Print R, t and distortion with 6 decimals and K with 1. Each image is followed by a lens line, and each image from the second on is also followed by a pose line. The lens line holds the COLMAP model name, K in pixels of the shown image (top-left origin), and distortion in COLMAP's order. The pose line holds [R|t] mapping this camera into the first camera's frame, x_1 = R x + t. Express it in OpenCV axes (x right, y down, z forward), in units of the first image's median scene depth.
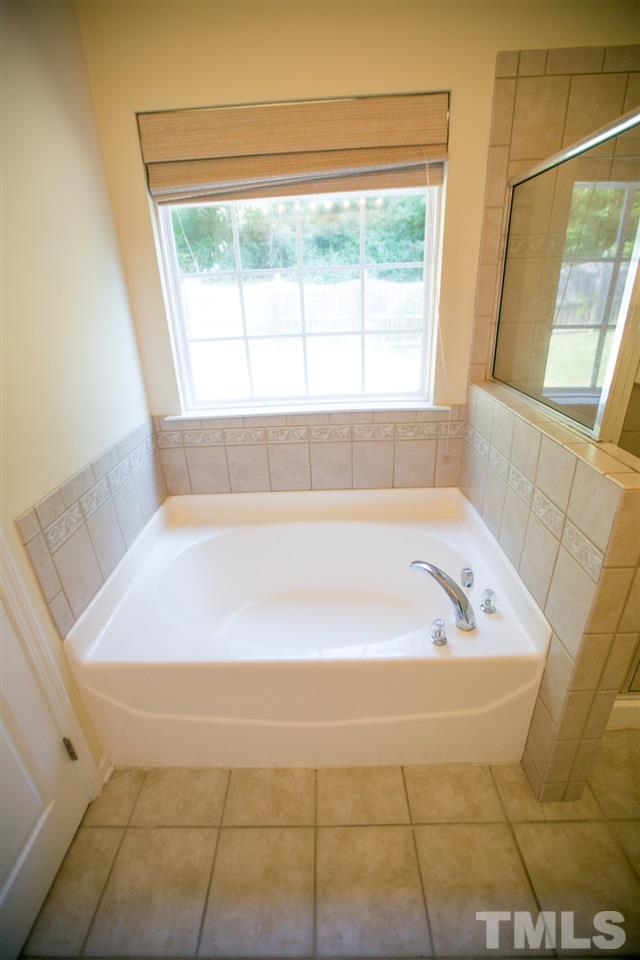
lens RADIAL K [[433.7, 0, 311.1], [0, 433.7, 479.3], [0, 0, 1]] dist [-0.060868, 0.023996]
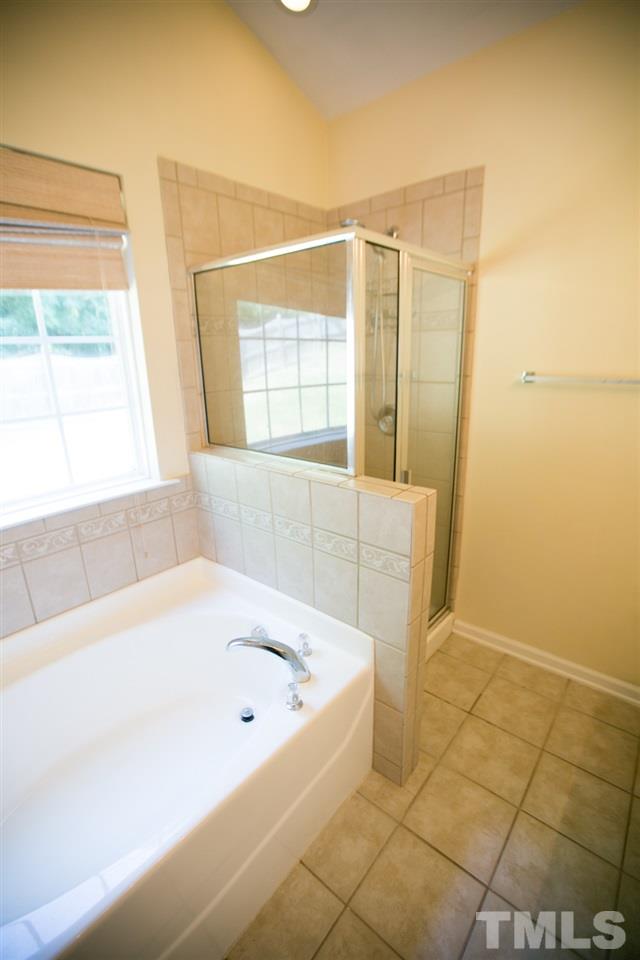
lens RADIAL K [[433.7, 0, 311.1], [0, 433.7, 479.3], [0, 0, 1]] dist [-0.060868, 0.023996]
pose [[0.642936, -0.196122, 0.740385, -0.216734], [0.310494, 0.950407, -0.017872, -0.060379], [-0.700162, 0.241376, 0.671946, 0.141215]]
